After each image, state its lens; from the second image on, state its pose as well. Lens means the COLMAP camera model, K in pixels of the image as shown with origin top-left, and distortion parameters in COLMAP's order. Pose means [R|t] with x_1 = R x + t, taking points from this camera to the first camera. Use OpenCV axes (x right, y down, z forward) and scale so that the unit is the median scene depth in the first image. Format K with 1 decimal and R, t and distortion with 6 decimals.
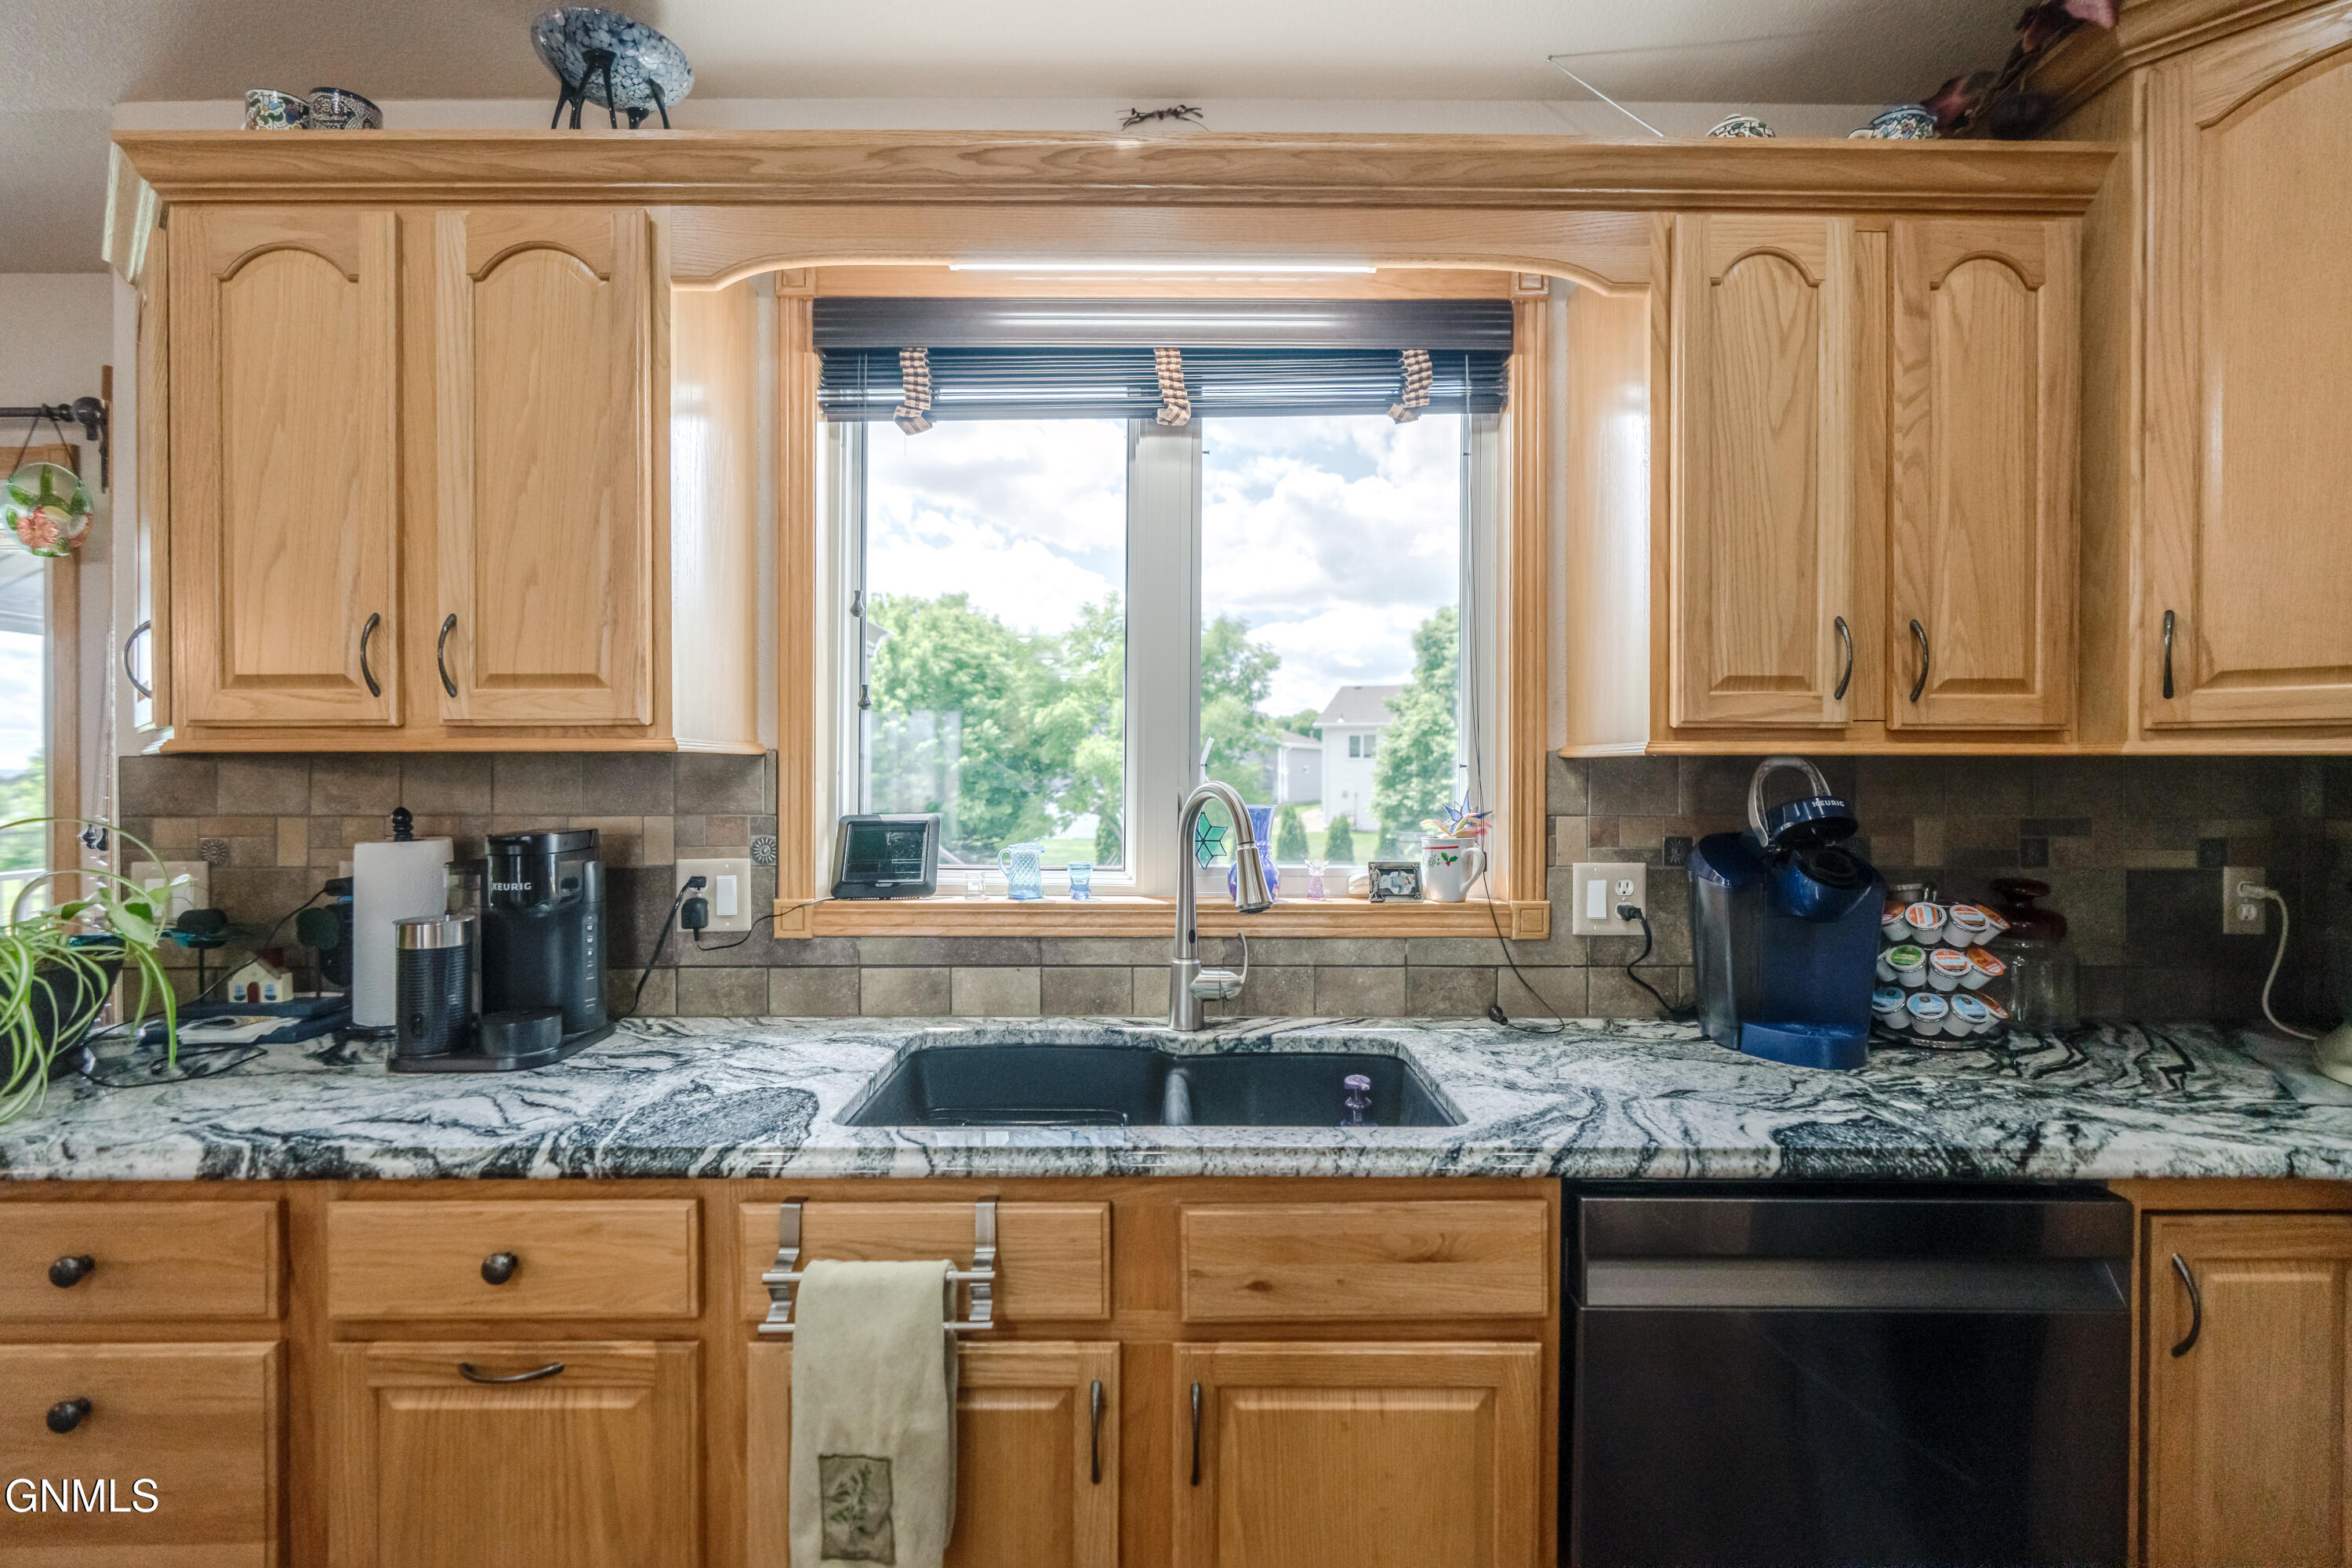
lens RADIAL K [[1059.9, 0, 1180.7], [0, 1059.9, 778.2], [0, 0, 1]] dist [-0.010217, 0.002988]
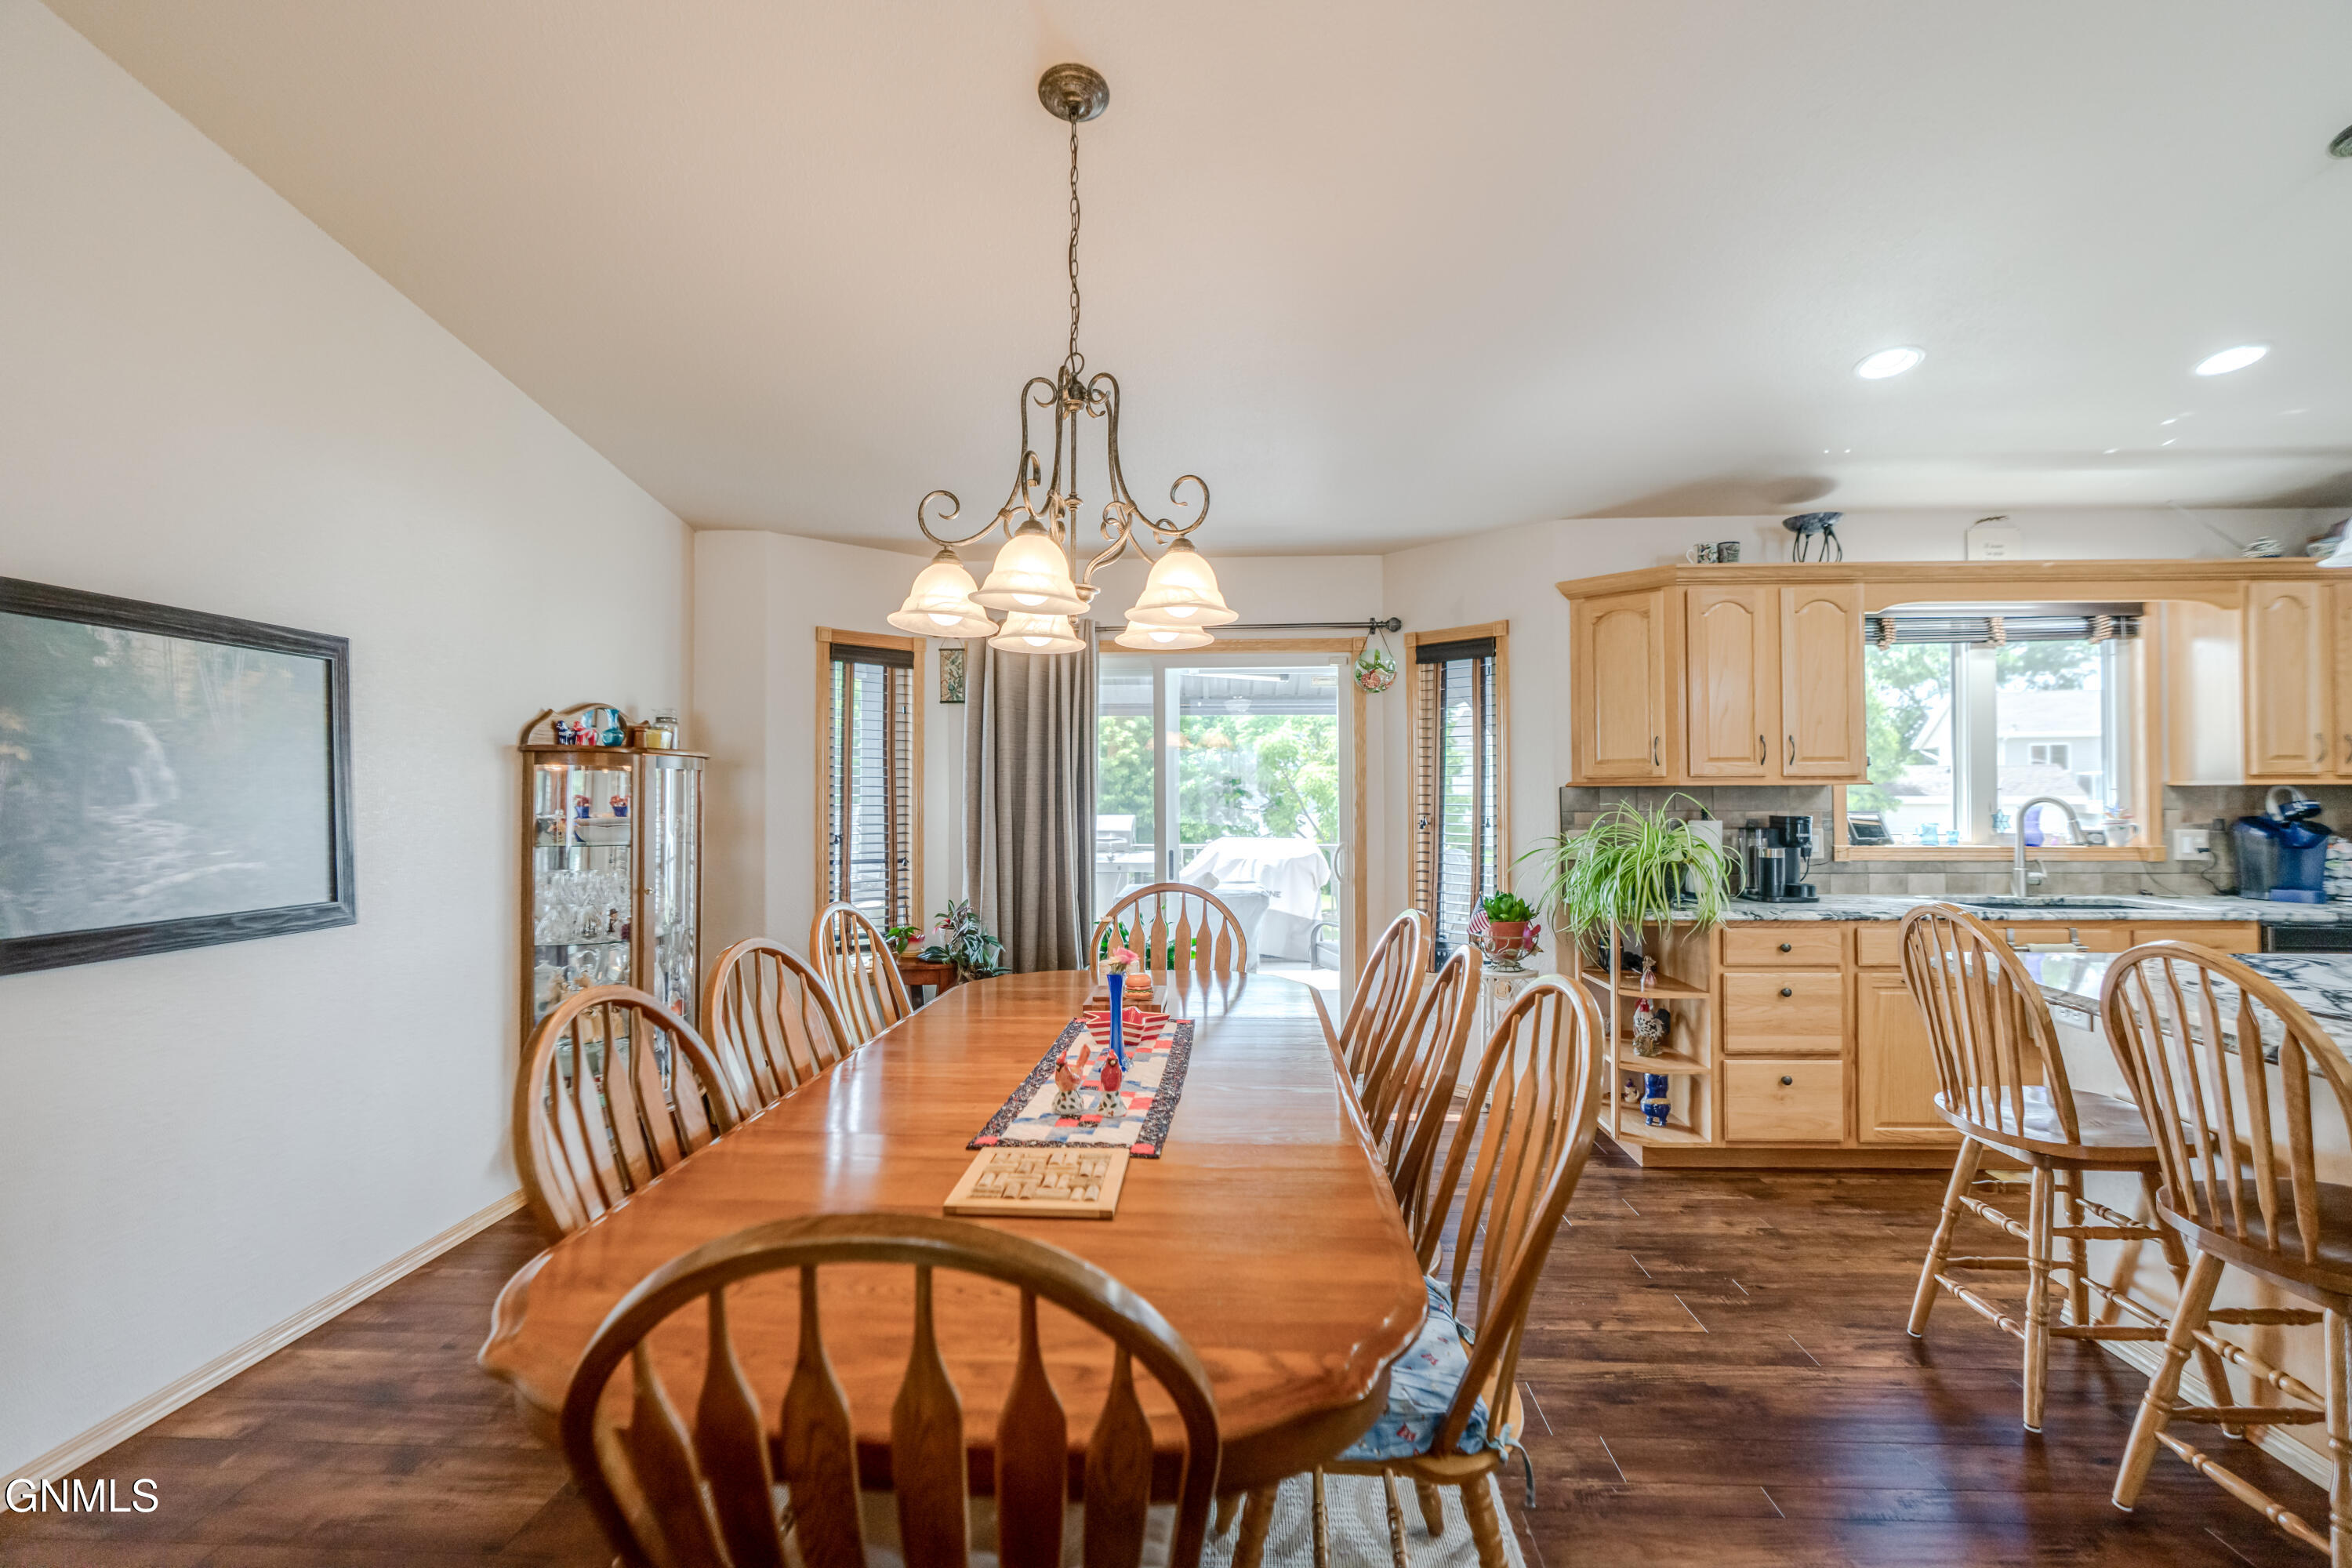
lens RADIAL K [[1059.9, 0, 1204.1], [0, 1059.9, 781.9], [0, 0, 1]] dist [-0.010217, 0.002988]
pose [[0.998680, -0.004803, -0.051148, -2.031666], [0.003874, 0.999826, -0.018251, 0.009464], [0.051226, 0.018029, 0.998524, -1.778339]]
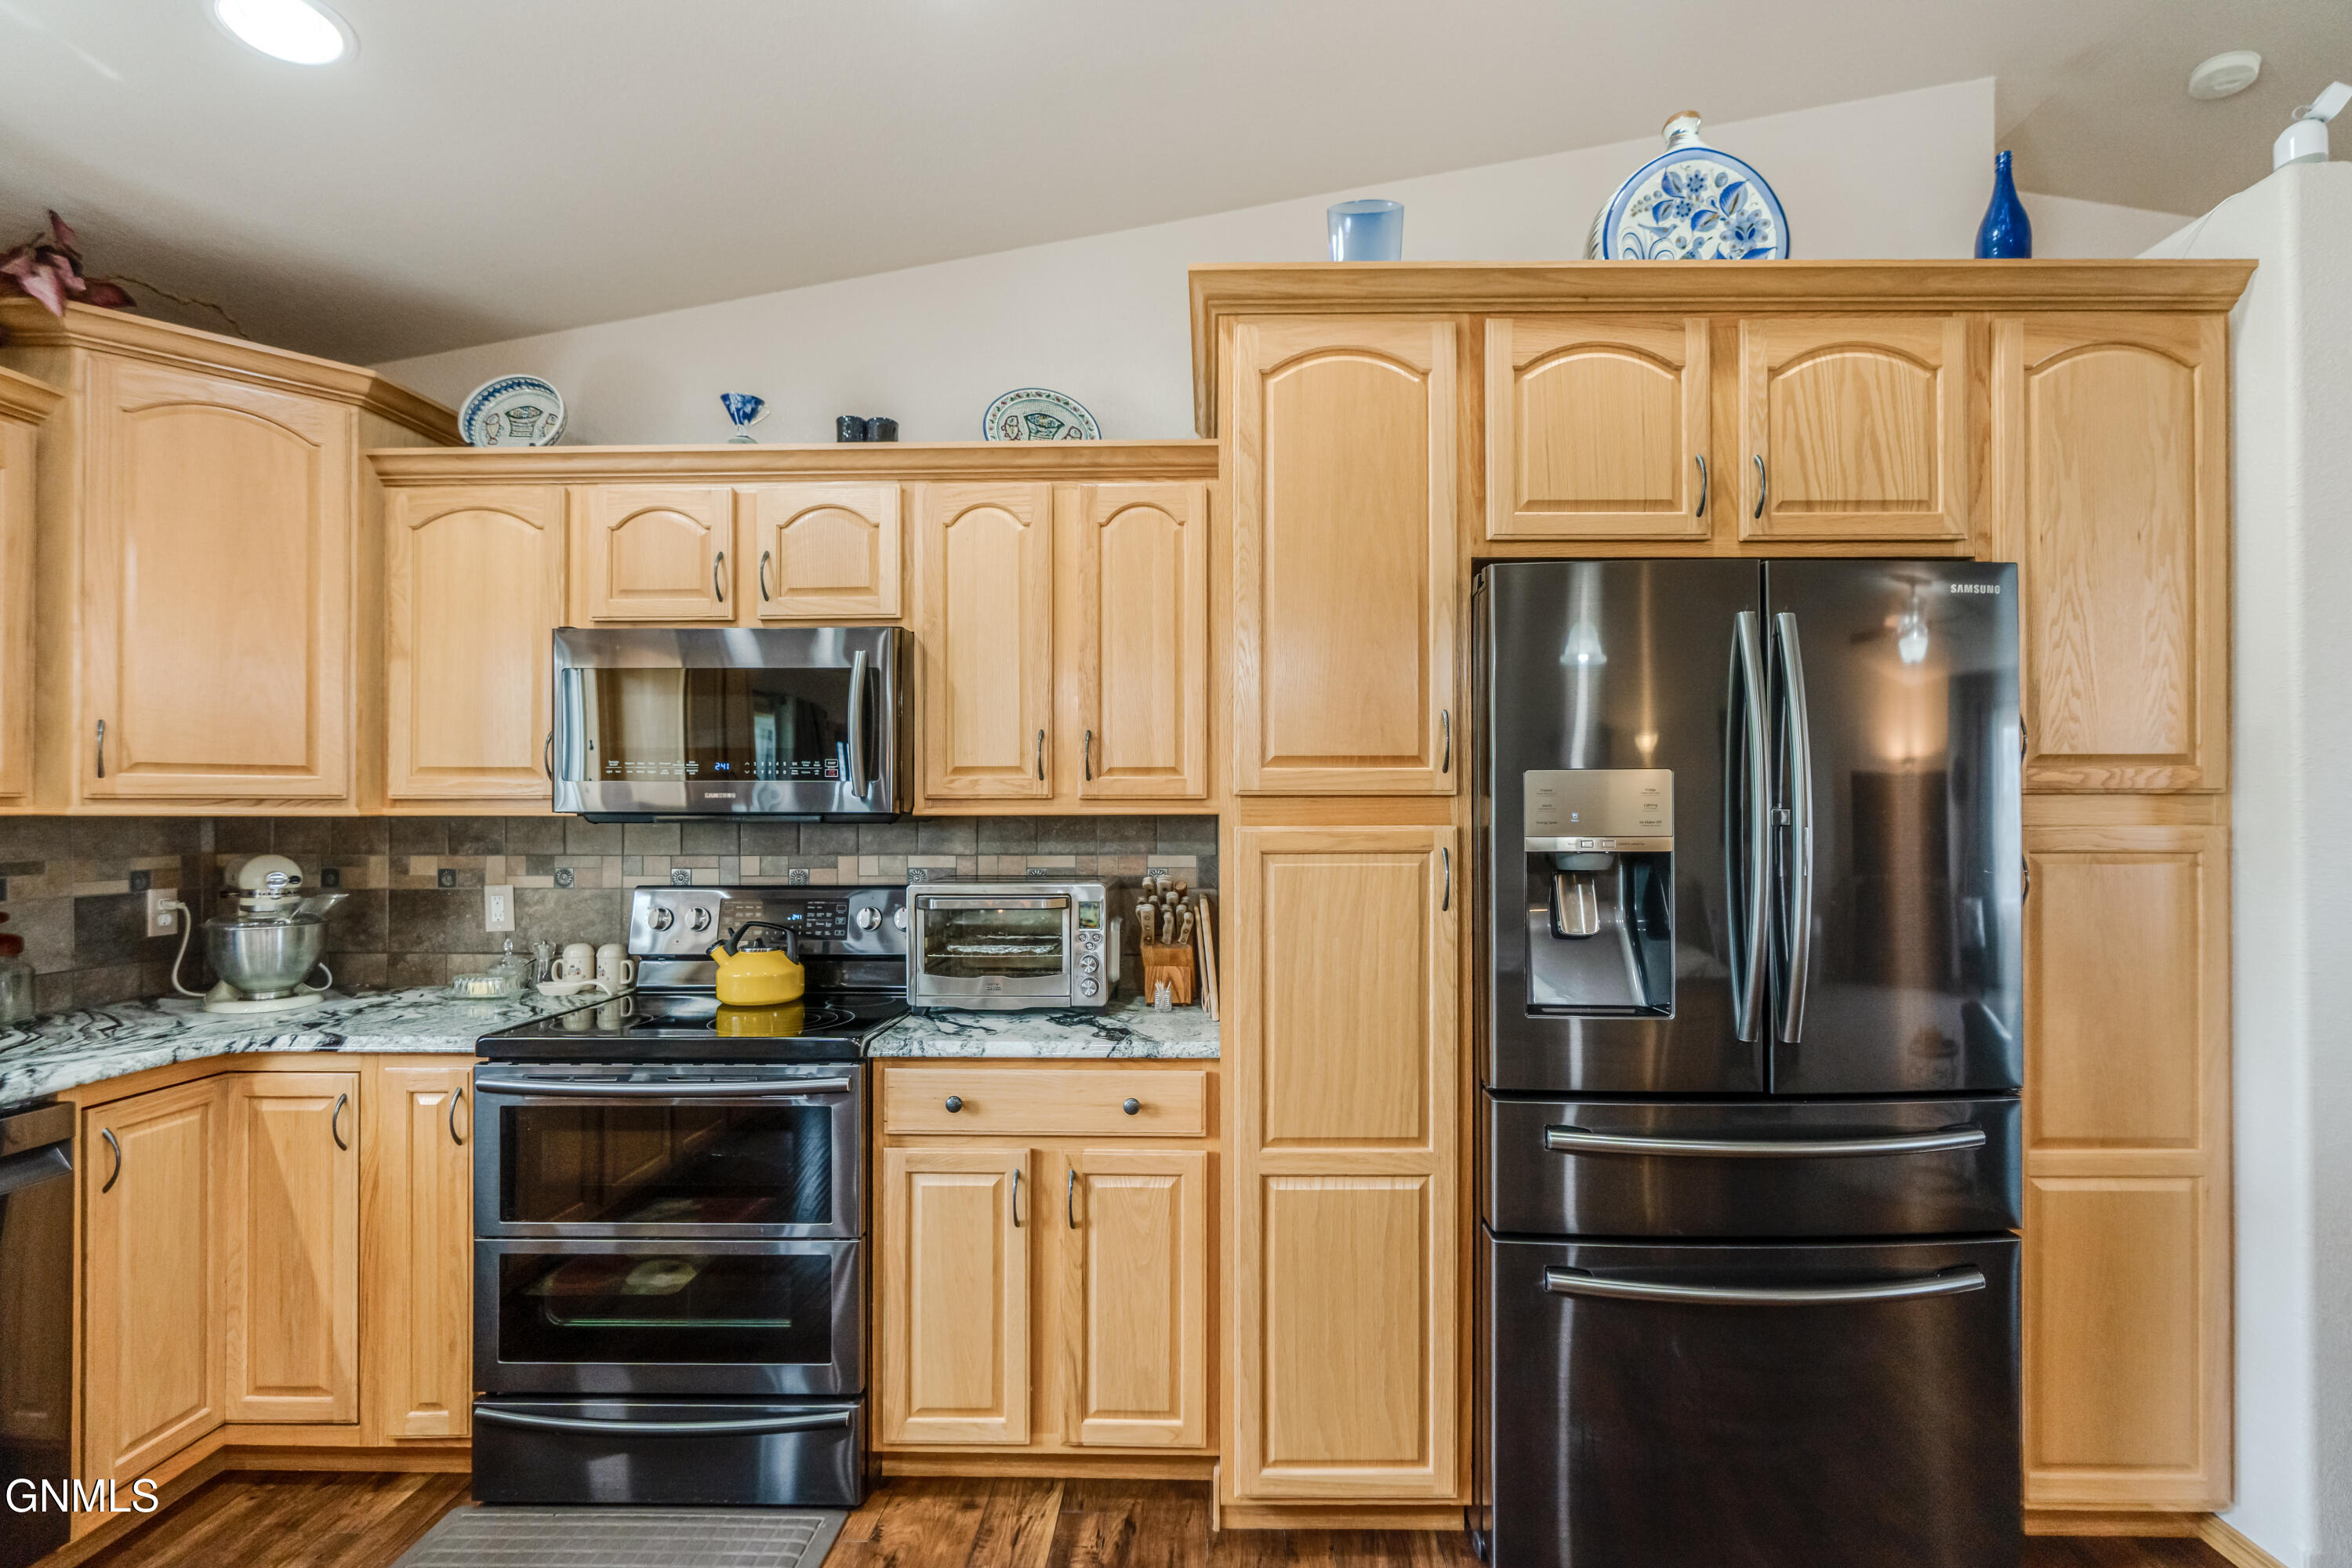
lens RADIAL K [[1059.9, 0, 1198.0], [0, 1059.9, 805.1], [0, 0, 1]] dist [-0.010217, 0.002988]
pose [[0.028175, 0.004035, 0.999595, -0.485982], [0.008554, 0.999954, -0.004277, -0.015877], [-0.999566, 0.008672, 0.028139, -0.569604]]
